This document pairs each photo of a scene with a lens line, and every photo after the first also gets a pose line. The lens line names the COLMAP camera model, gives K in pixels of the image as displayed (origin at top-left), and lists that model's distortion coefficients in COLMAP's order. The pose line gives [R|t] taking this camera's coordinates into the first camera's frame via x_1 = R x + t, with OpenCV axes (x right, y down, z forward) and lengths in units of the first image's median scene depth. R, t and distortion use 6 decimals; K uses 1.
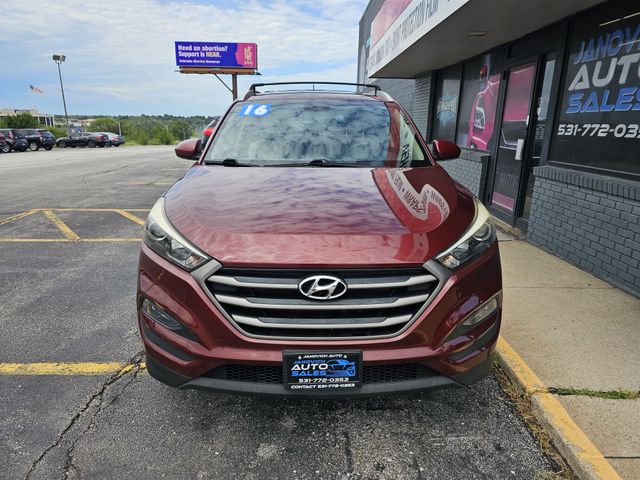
lens RADIAL K [[428.8, 0, 313.8], [0, 428.8, 237.1], [0, 0, 1]] dist [0.051554, -0.047443]
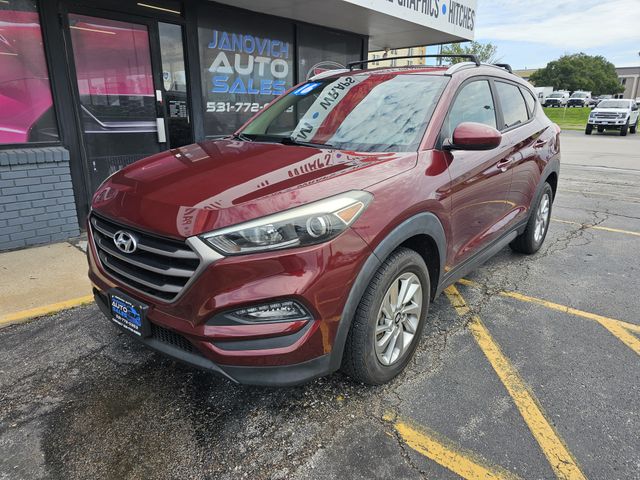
lens RADIAL K [[428.8, 0, 321.0], [0, 428.8, 239.4], [0, 0, 1]] dist [0.051554, -0.047443]
pose [[-0.754207, -0.208538, 0.622643, -0.365504], [0.148912, 0.869206, 0.471494, -0.388196], [-0.639529, 0.448323, -0.624507, 1.494240]]
